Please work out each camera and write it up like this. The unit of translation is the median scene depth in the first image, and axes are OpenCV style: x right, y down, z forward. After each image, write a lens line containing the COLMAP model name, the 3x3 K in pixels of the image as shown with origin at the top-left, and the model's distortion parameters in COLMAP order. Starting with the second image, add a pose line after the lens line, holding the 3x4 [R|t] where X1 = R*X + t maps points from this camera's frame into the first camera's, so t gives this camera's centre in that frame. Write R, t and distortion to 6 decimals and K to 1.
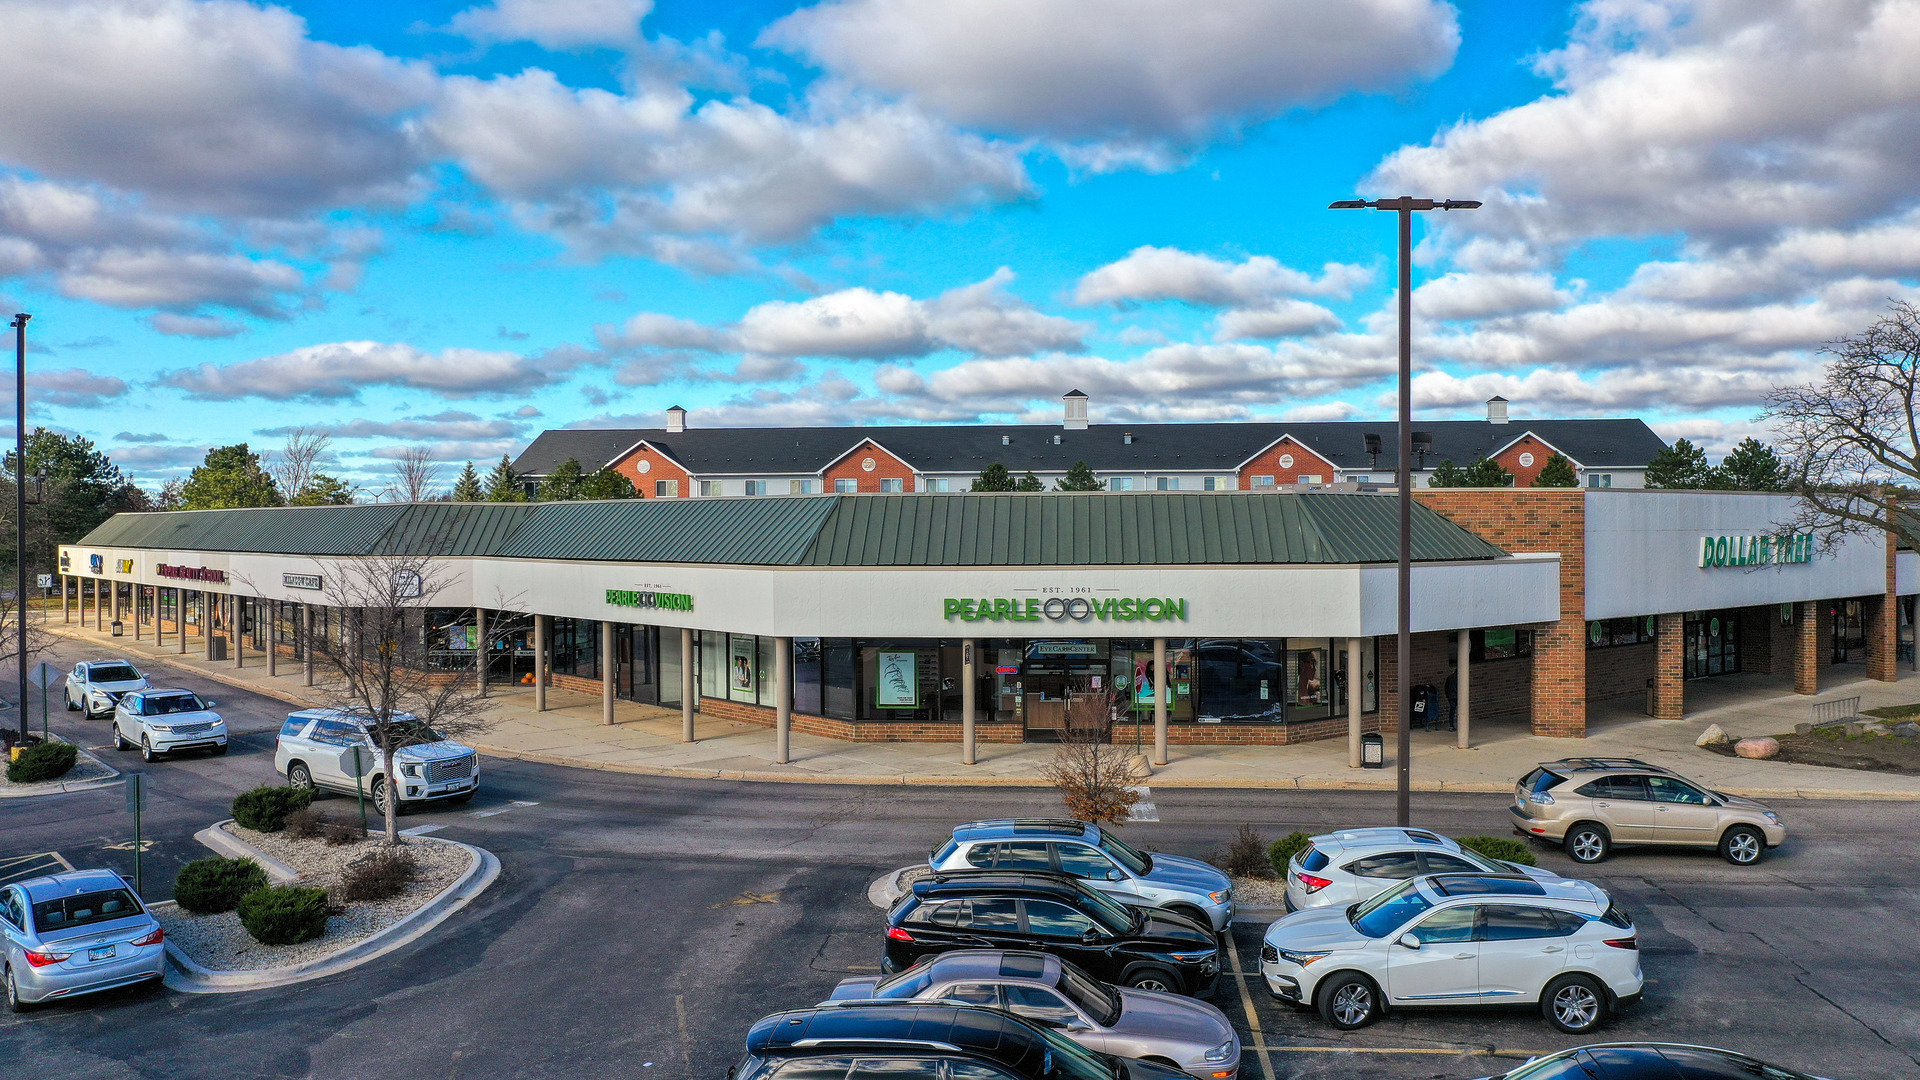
lens RADIAL K [[1520.9, 0, 960.0], [0, 1520.9, 540.0], [0, 0, 1]] dist [0.001239, -0.000507]
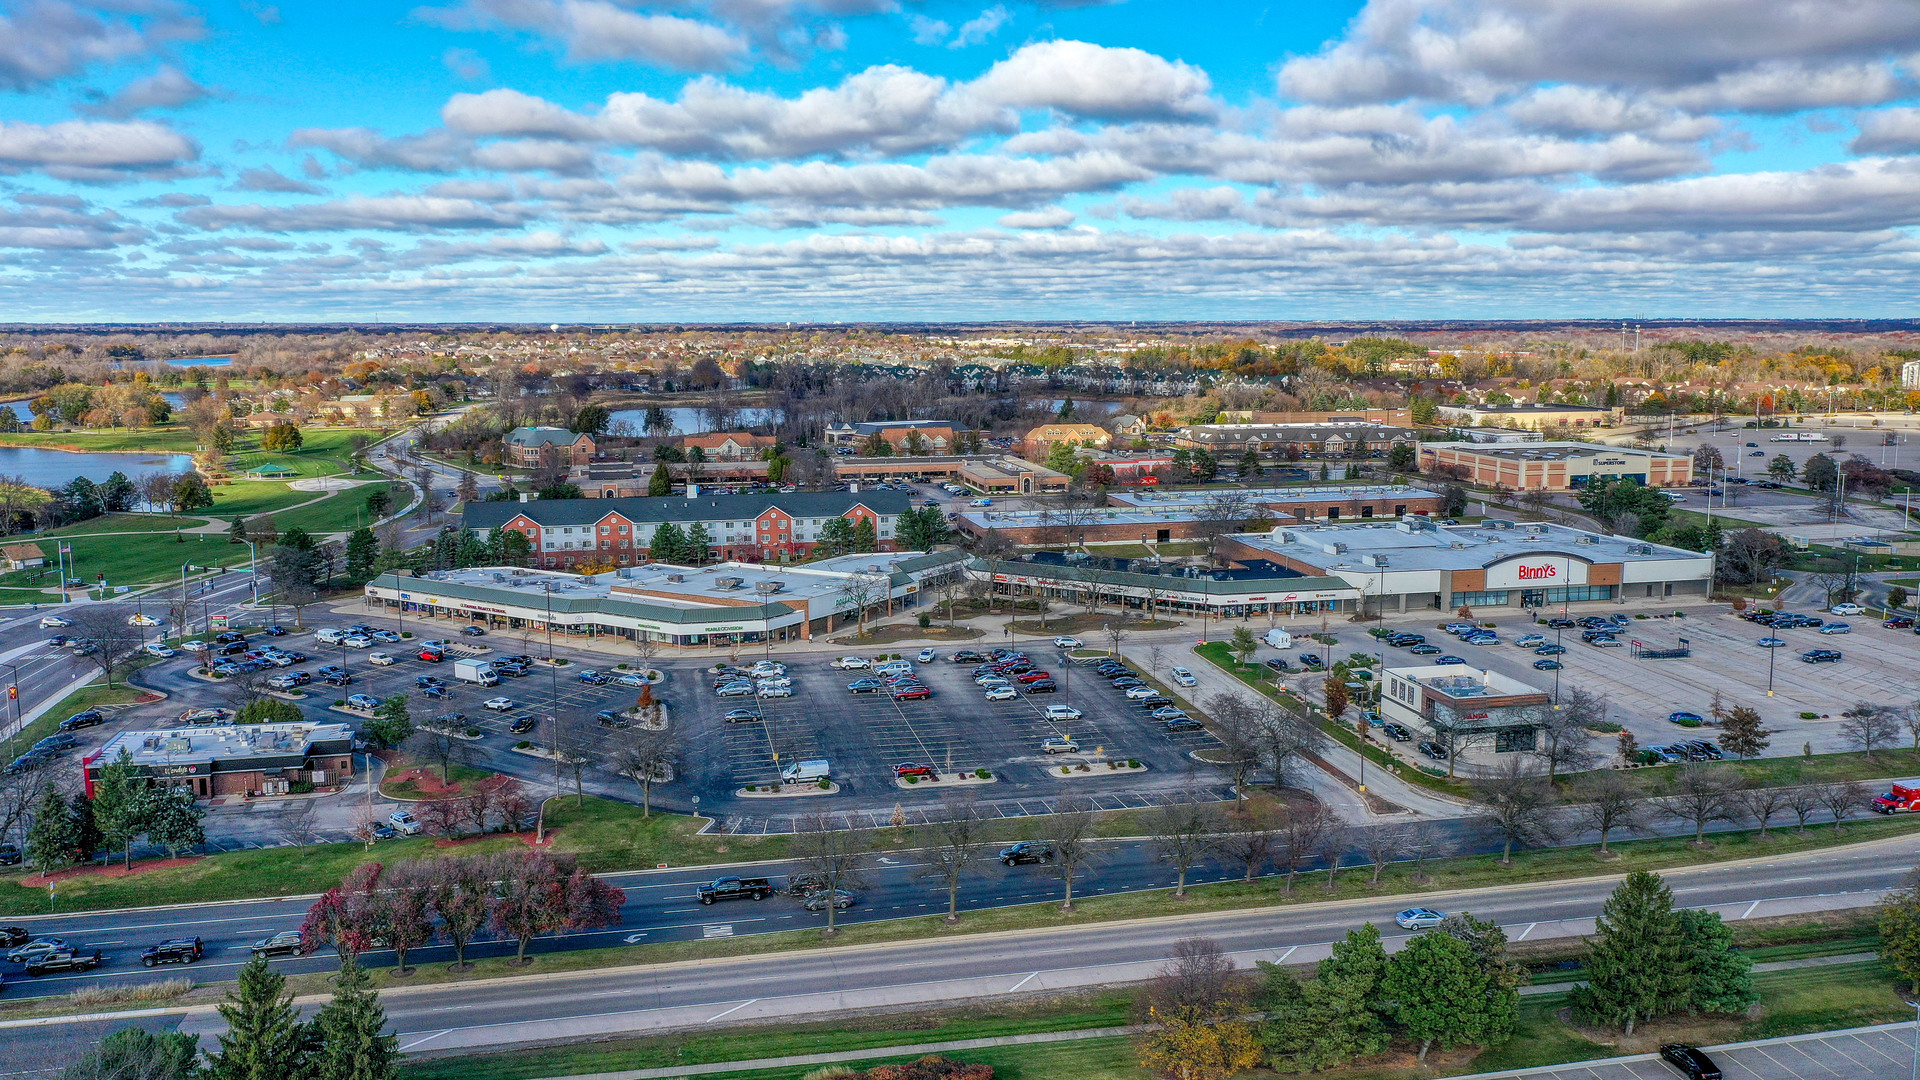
lens RADIAL K [[1520.9, 0, 960.0], [0, 1520.9, 540.0], [0, 0, 1]] dist [0.001239, -0.000507]
pose [[0.954392, -0.044092, 0.295282, -0.552038], [0.005343, 0.991399, 0.130767, -0.742046], [-0.298508, -0.123226, 0.946419, -3.420839]]
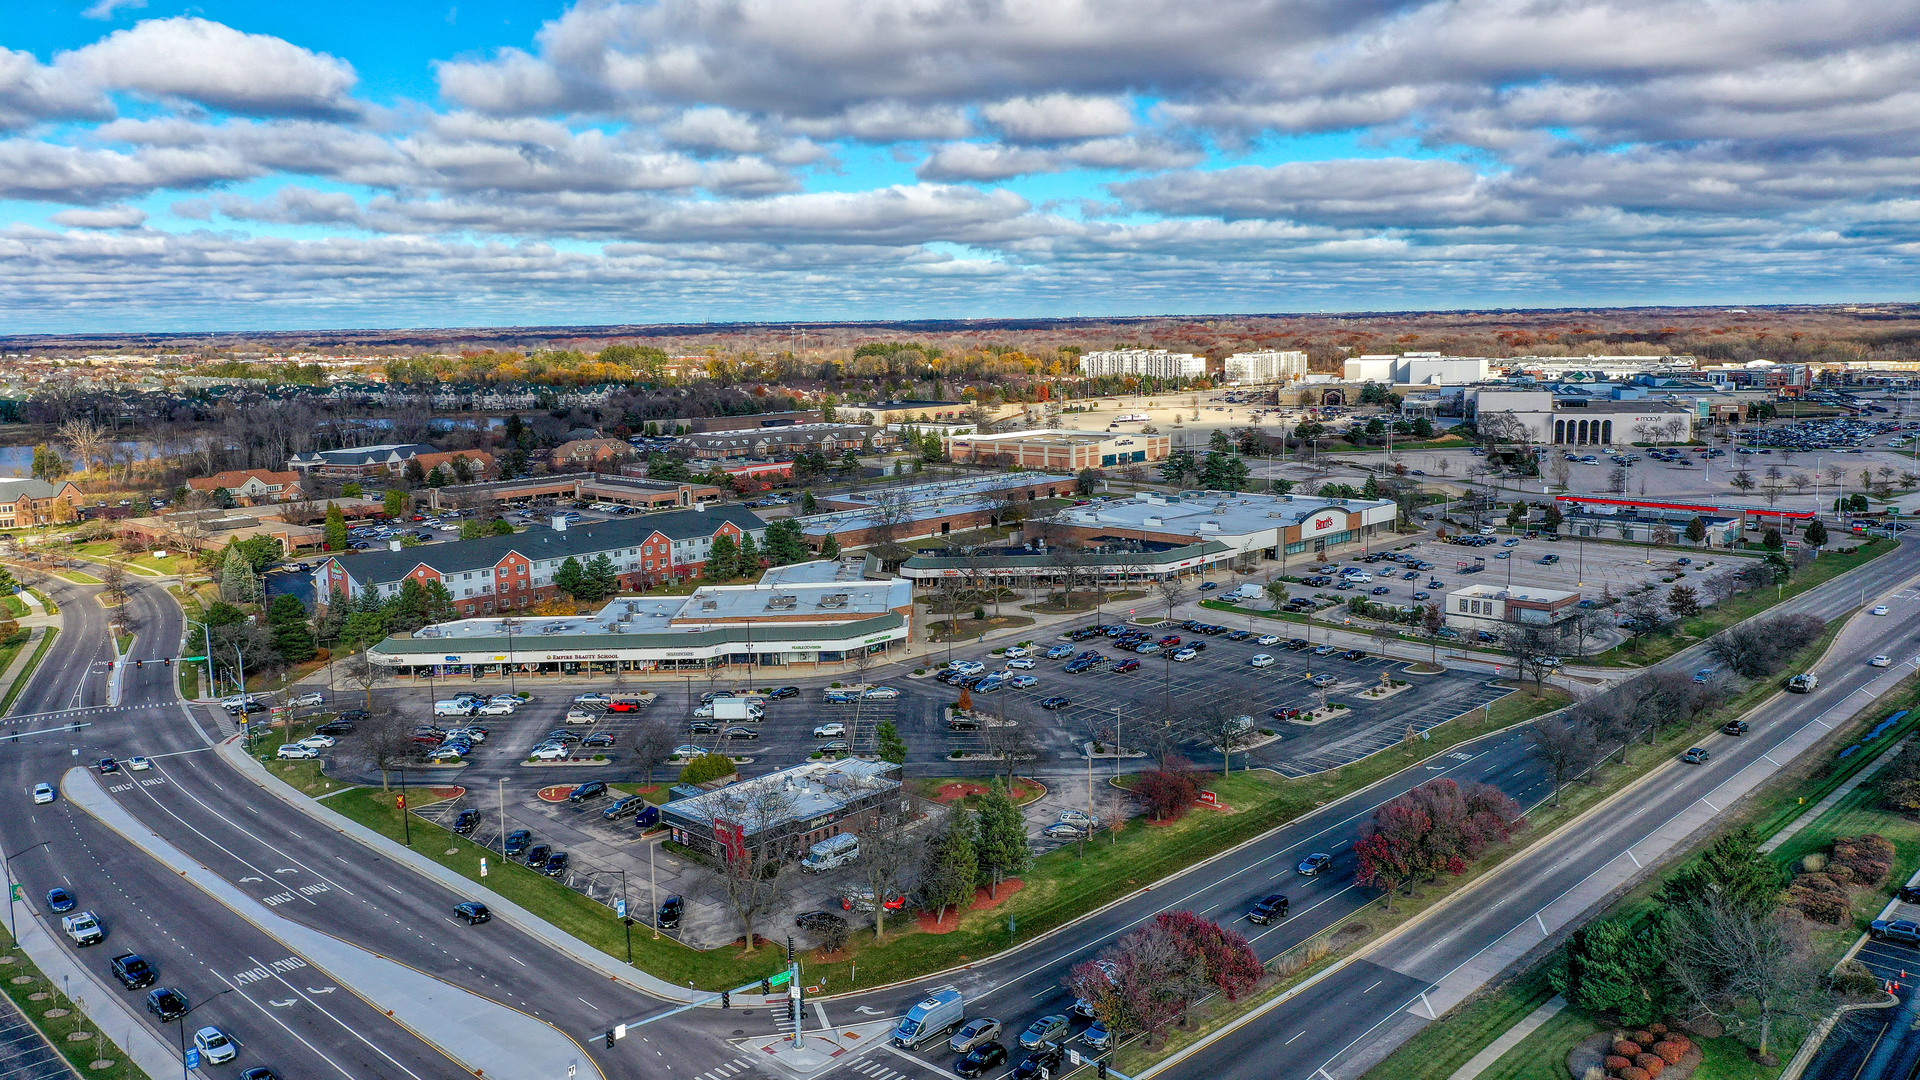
lens RADIAL K [[1520.9, 0, 960.0], [0, 1520.9, 540.0], [0, 0, 1]] dist [0.001239, -0.000507]
pose [[0.625679, -0.122046, 0.770474, -3.073188], [0.025635, 0.990369, 0.136061, -0.821325], [-0.779659, -0.065380, 0.622782, -2.189171]]
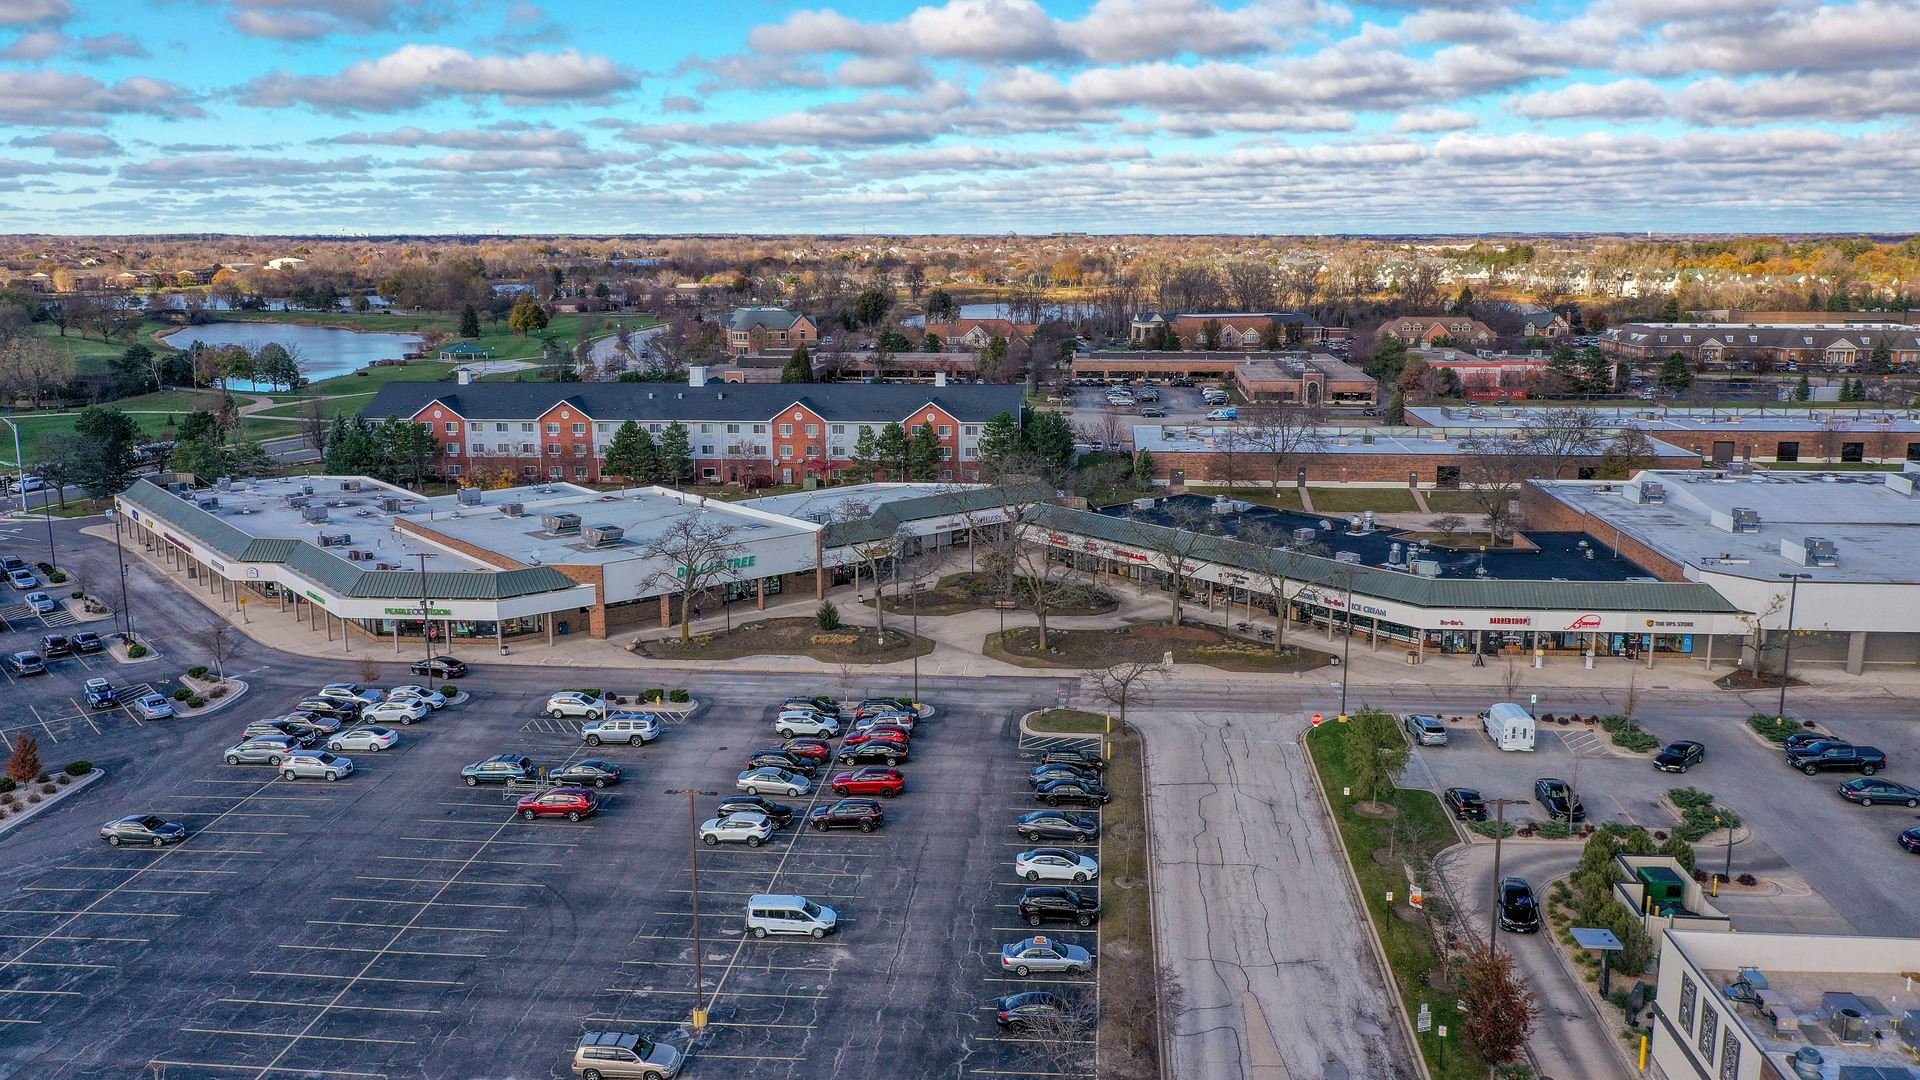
lens RADIAL K [[1520.9, 0, 960.0], [0, 1520.9, 540.0], [0, 0, 1]] dist [0.001239, -0.000507]
pose [[0.999975, 0.000785, -0.006992, 0.850523], [0.000516, 0.982915, 0.184058, -0.483465], [0.007017, -0.184057, 0.982890, -1.537558]]
